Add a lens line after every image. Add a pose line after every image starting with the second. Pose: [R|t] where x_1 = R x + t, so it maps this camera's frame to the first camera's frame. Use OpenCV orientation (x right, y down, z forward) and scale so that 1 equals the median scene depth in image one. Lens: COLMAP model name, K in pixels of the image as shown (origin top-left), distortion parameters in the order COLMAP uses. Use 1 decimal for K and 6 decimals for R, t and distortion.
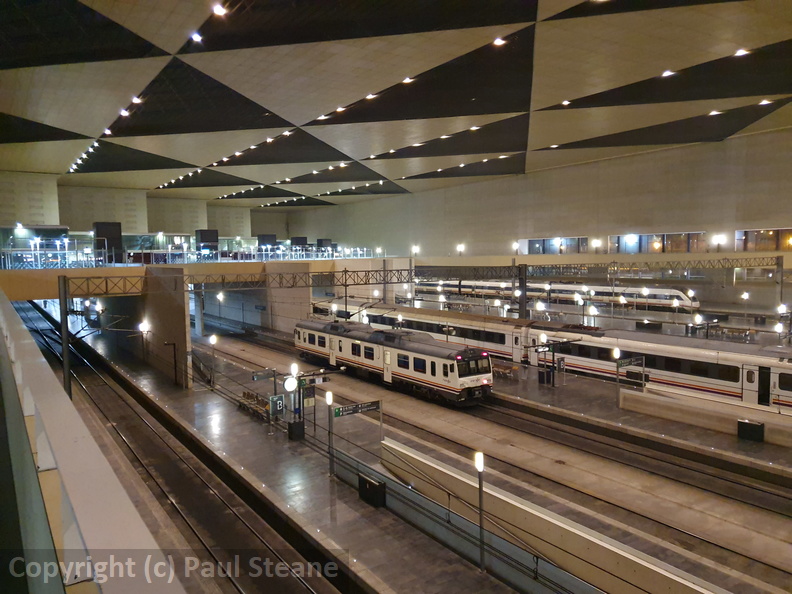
lens RADIAL K [[616.1, 0, 393.8], [0, 616.1, 301.0], [0, 0, 1]] dist [0.014191, 0.003780]
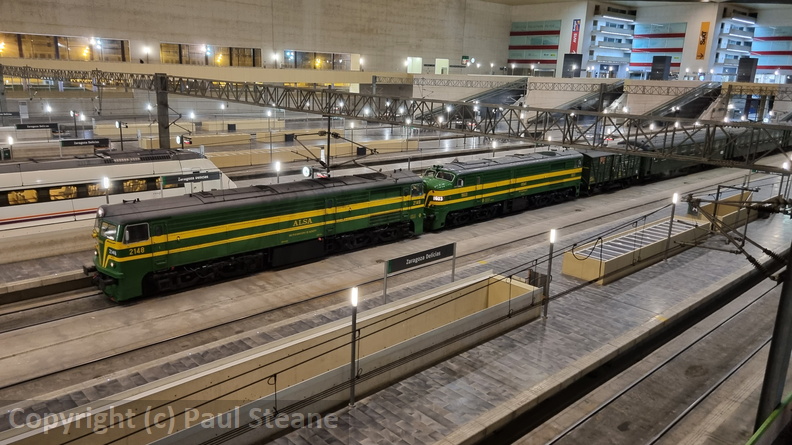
lens RADIAL K [[581.2, 0, 393.6], [0, 581.2, 219.3], [0, 0, 1]] dist [0.052588, -0.009007]
pose [[-0.171814, -0.230708, 0.957733, -0.633786], [0.038973, 0.969838, 0.240616, -0.058878], [-0.984358, 0.078667, -0.157641, 0.980903]]
